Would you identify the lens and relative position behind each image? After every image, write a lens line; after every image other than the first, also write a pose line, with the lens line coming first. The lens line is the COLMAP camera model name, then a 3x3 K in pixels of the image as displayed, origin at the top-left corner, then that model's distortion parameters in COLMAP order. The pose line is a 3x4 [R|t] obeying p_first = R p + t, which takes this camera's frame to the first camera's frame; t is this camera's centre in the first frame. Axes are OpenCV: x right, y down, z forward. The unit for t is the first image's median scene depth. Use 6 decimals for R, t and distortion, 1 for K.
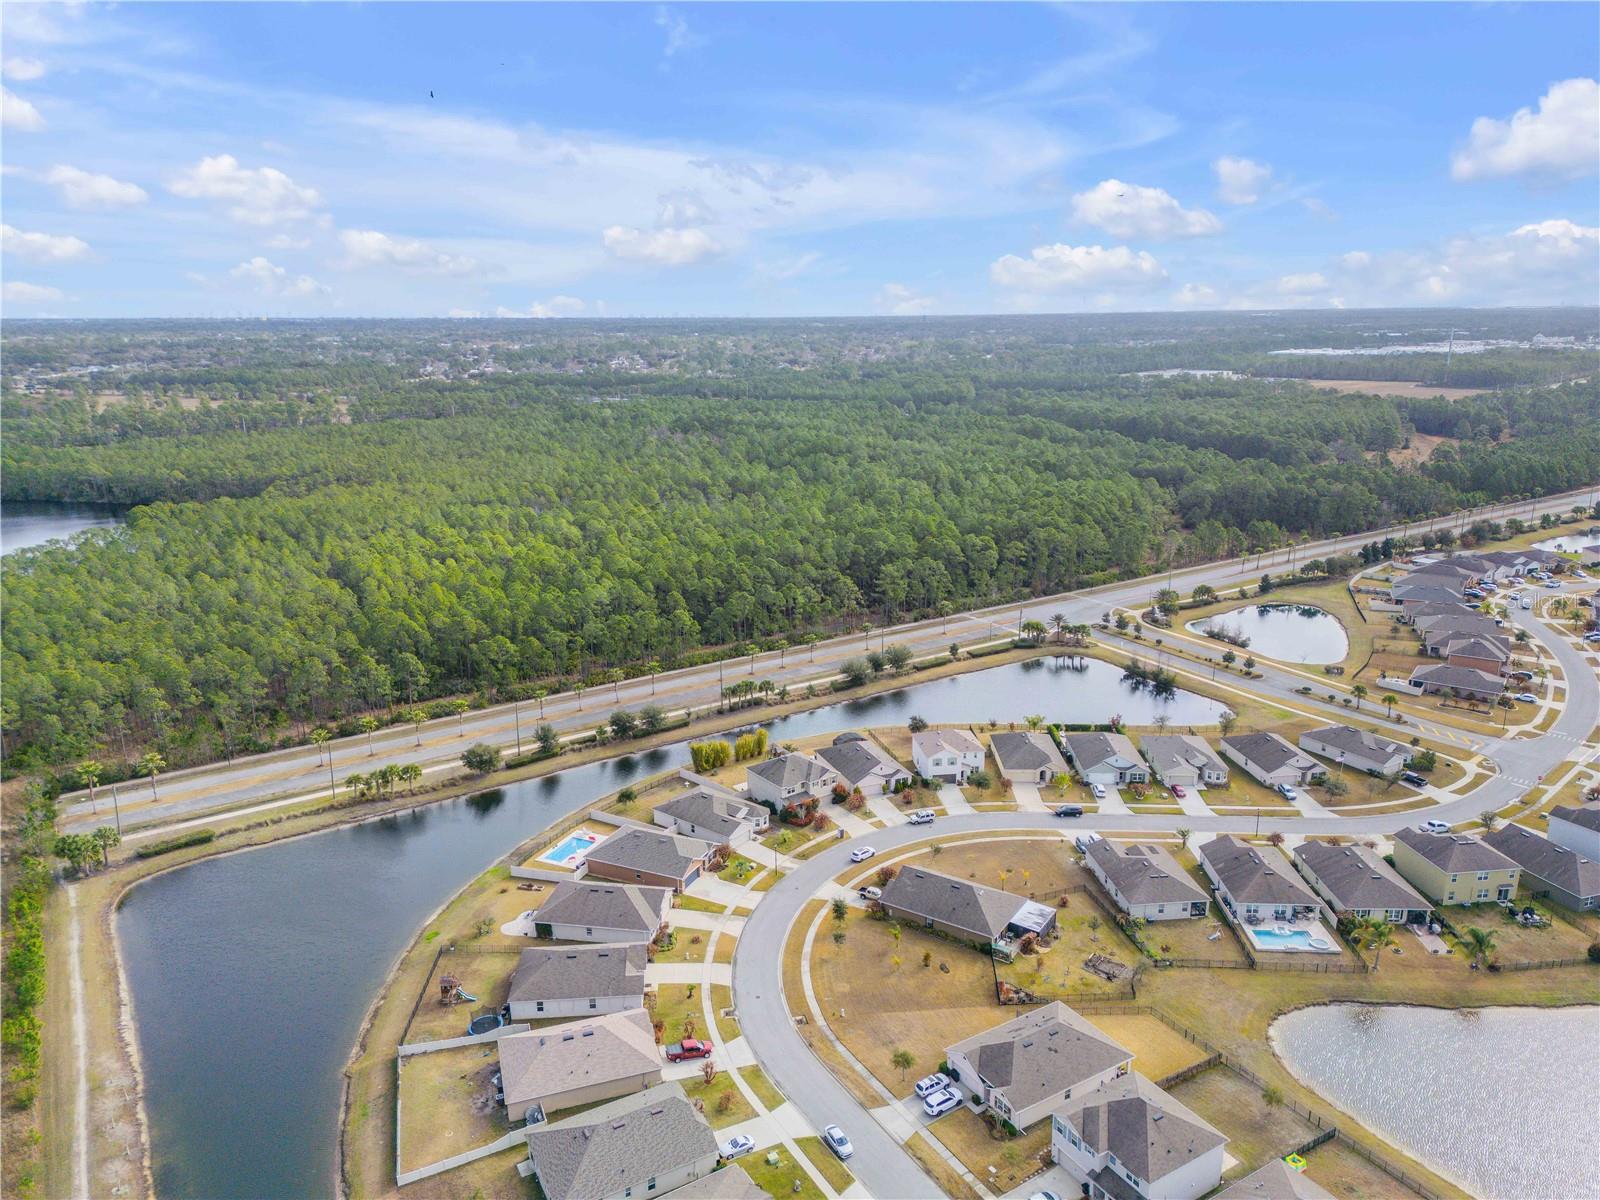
lens RADIAL K [[1115.9, 0, 799.2], [0, 1115.9, 605.4], [0, 0, 1]] dist [0.102783, -0.112215]
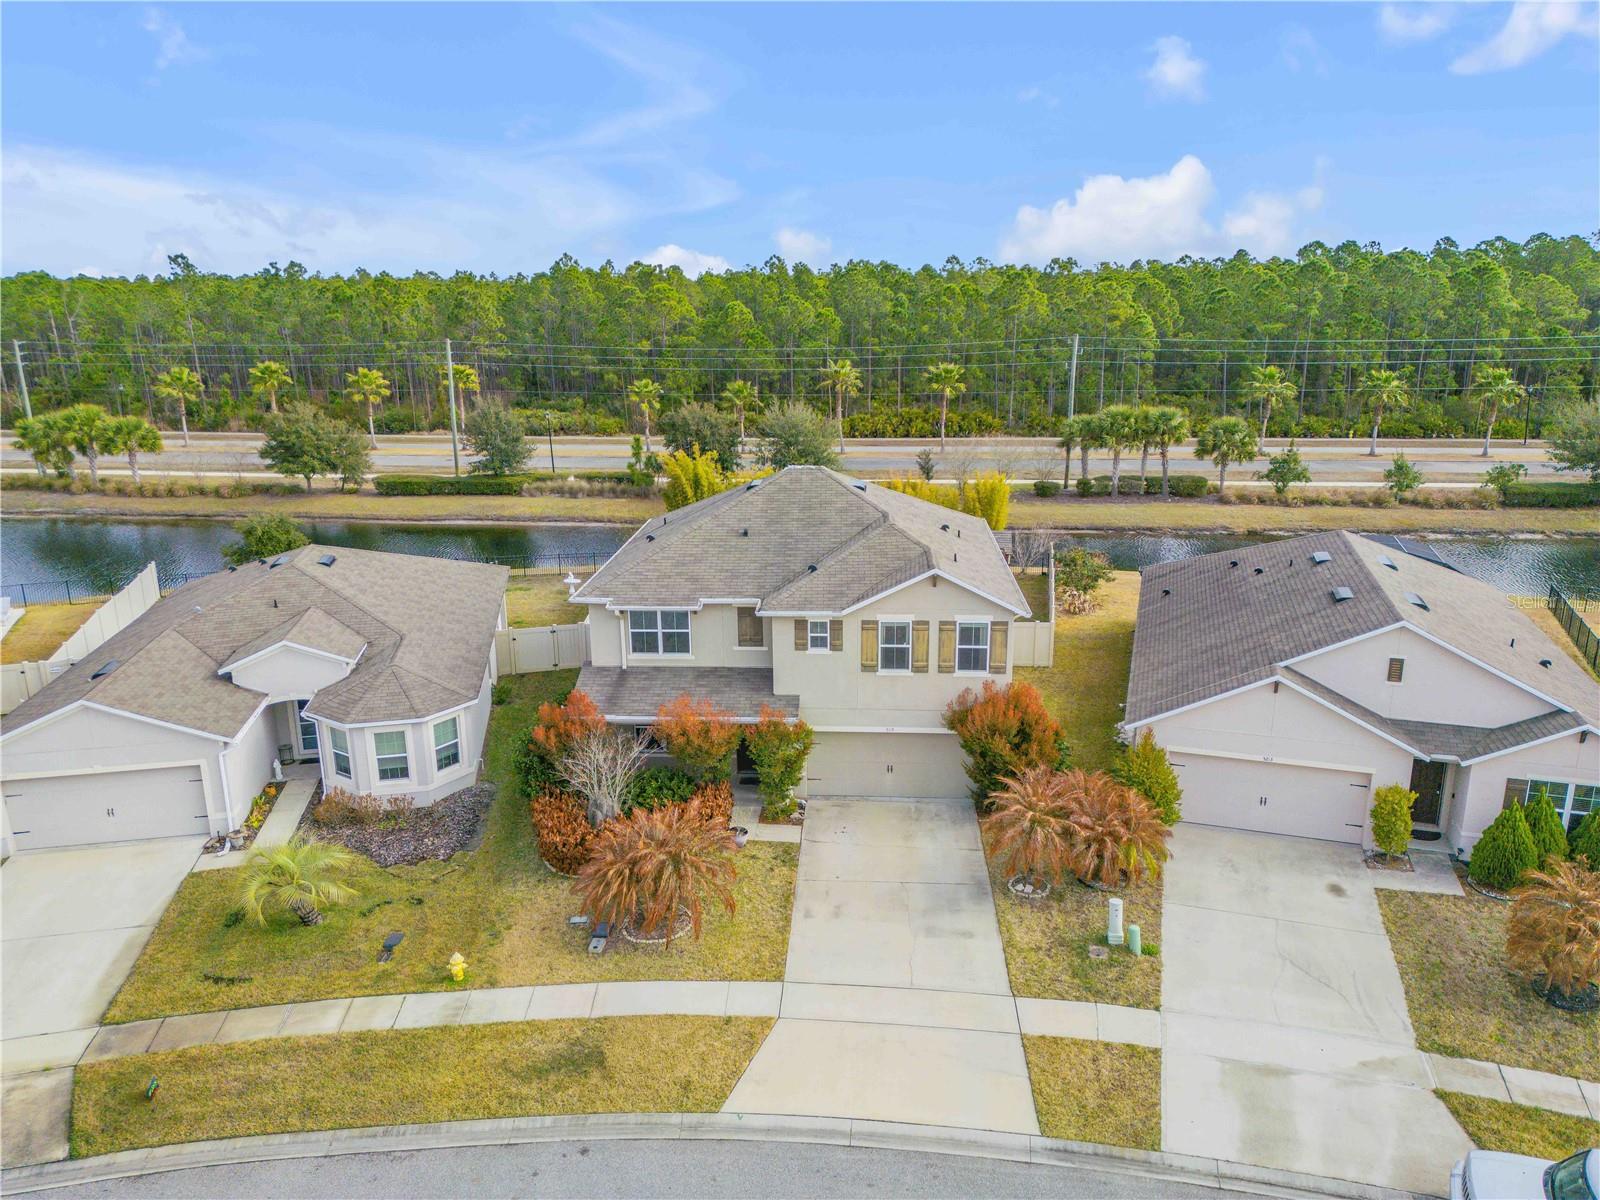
lens RADIAL K [[1115.9, 0, 799.2], [0, 1115.9, 605.4], [0, 0, 1]] dist [0.102783, -0.112215]
pose [[0.760282, 0.170515, -0.626814, 0.083758], [-0.161821, 0.984229, 0.071467, 0.114243], [0.629115, 0.047096, 0.775884, 0.692357]]
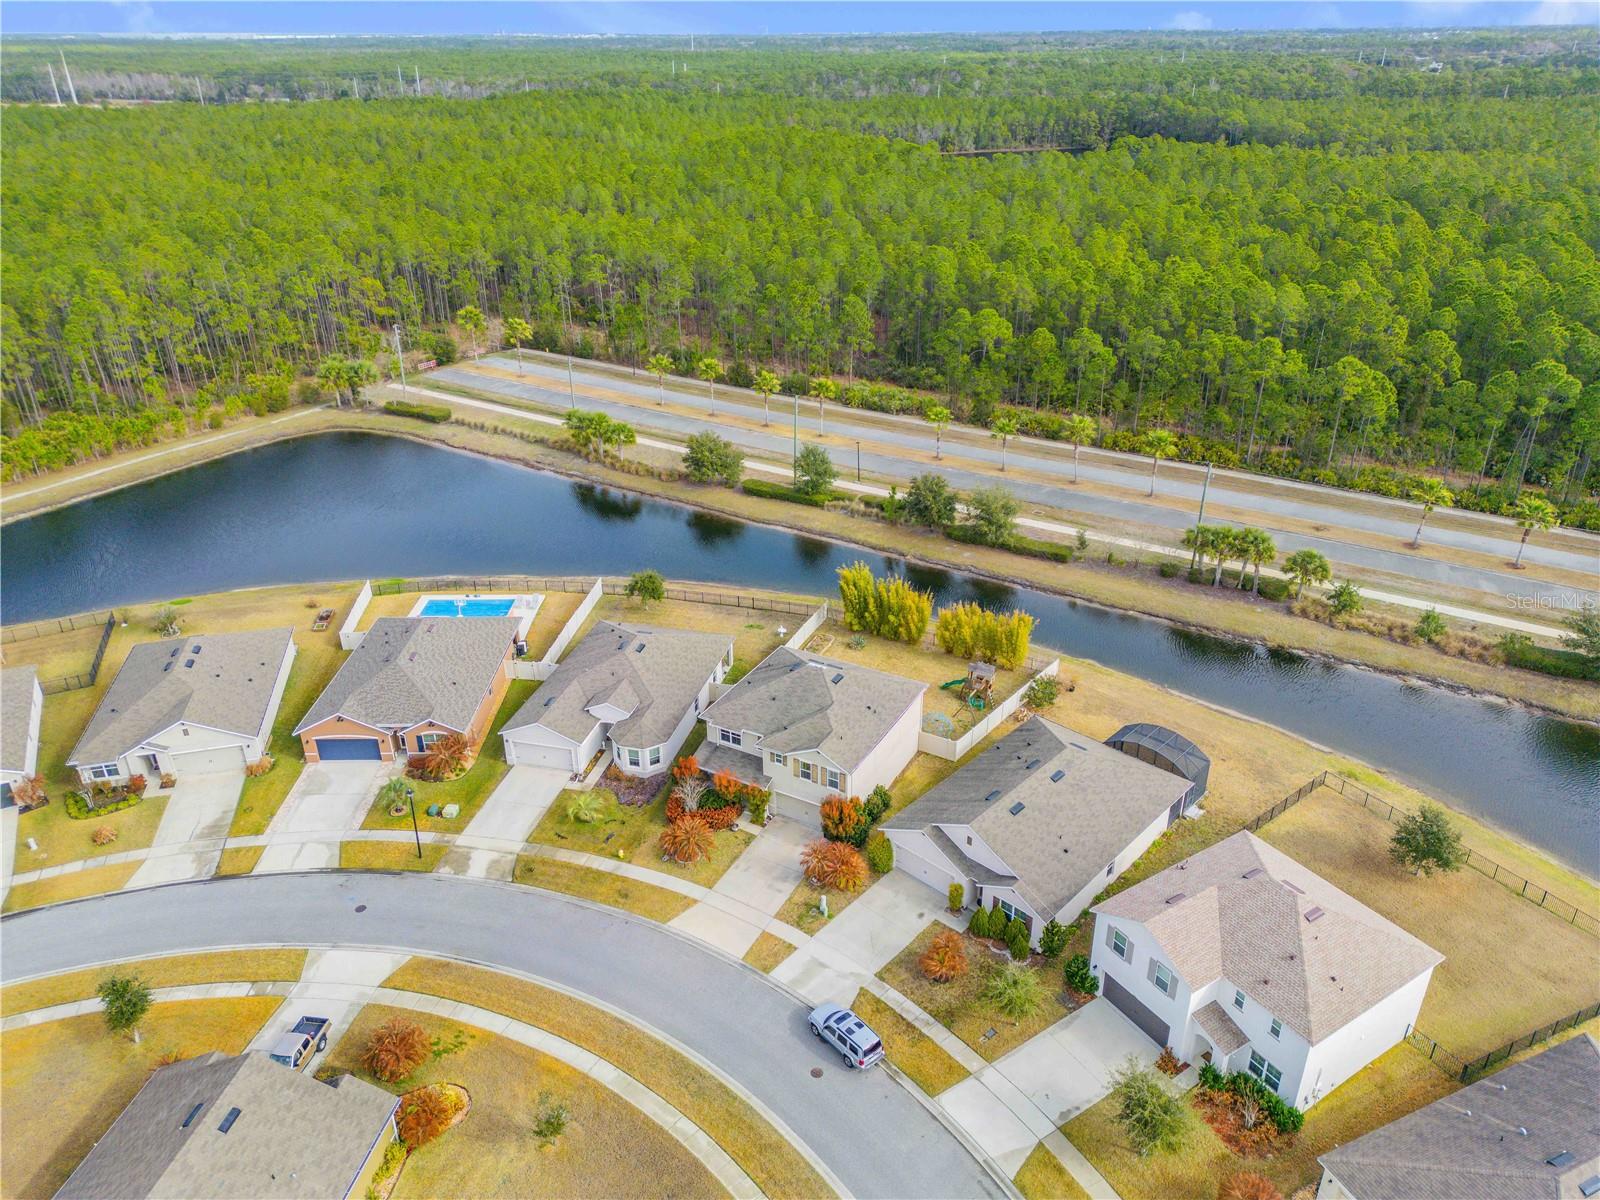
lens RADIAL K [[1115.9, 0, 799.2], [0, 1115.9, 605.4], [0, 0, 1]] dist [0.102783, -0.112215]
pose [[0.405569, 0.416617, -0.813599, 0.236743], [-0.229682, 0.907981, 0.350453, -0.015704], [0.884737, 0.044736, 0.463938, 0.651986]]
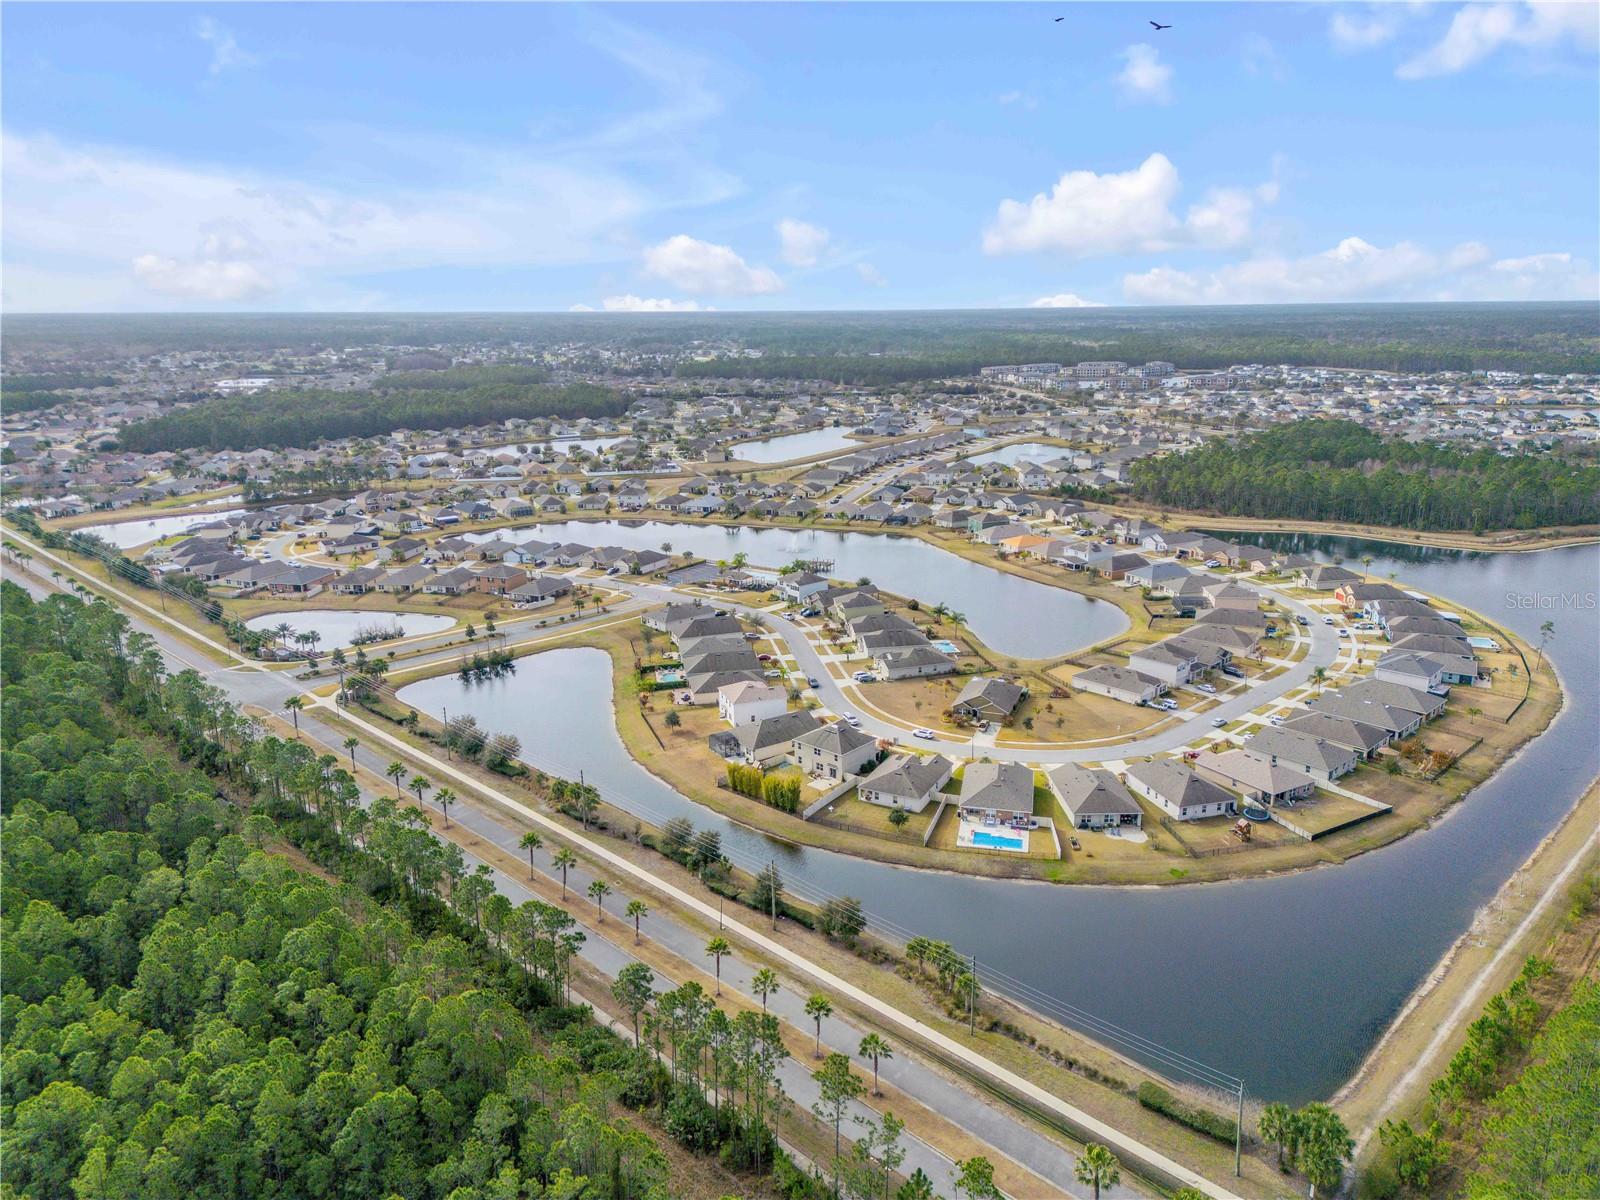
lens RADIAL K [[1115.9, 0, 799.2], [0, 1115.9, 605.4], [0, 0, 1]] dist [0.102783, -0.112215]
pose [[-0.202565, -0.245832, 0.947910, -0.800968], [0.258075, 0.920357, 0.293836, -0.240948], [-0.944650, 0.304153, -0.122989, 0.908649]]
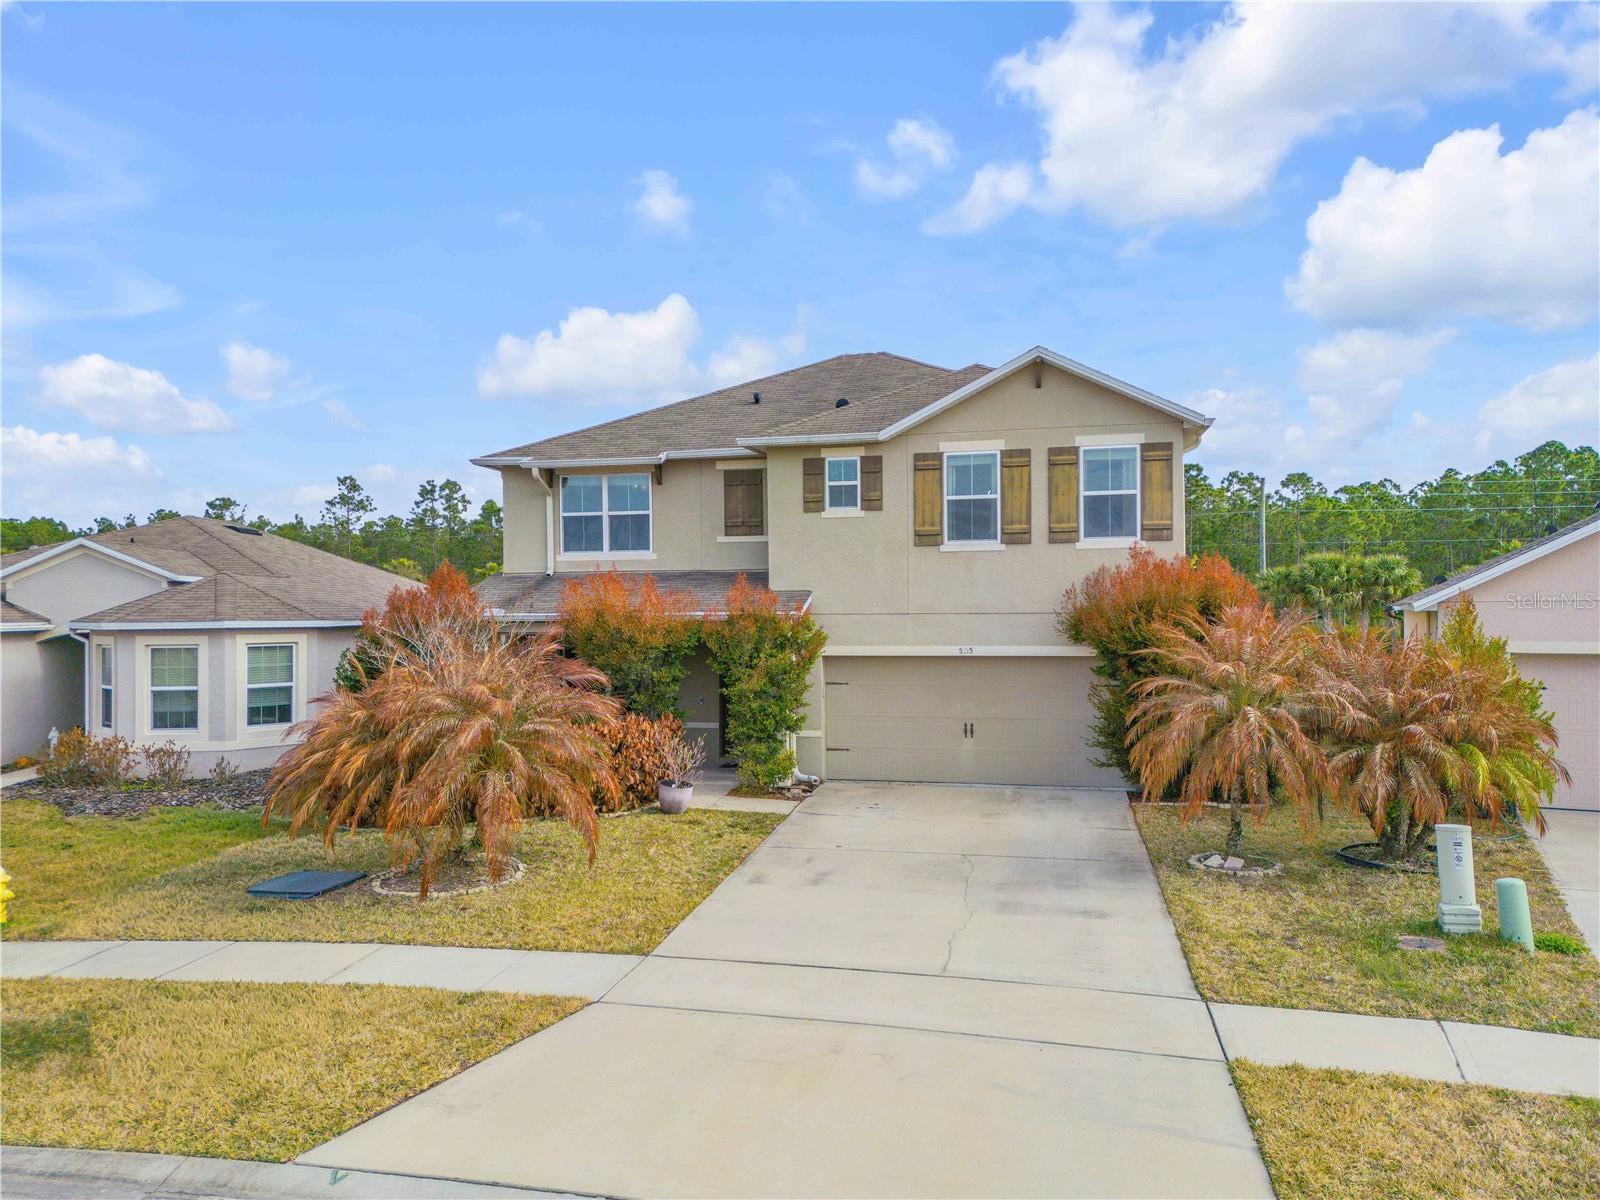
lens RADIAL K [[1115.9, 0, 799.2], [0, 1115.9, 605.4], [0, 0, 1]] dist [0.102783, -0.112215]
pose [[0.651024, -0.004212, -0.759046, 0.063732], [-0.191643, 0.966676, -0.169734, 0.145581], [0.734467, 0.255967, 0.628522, 0.741000]]
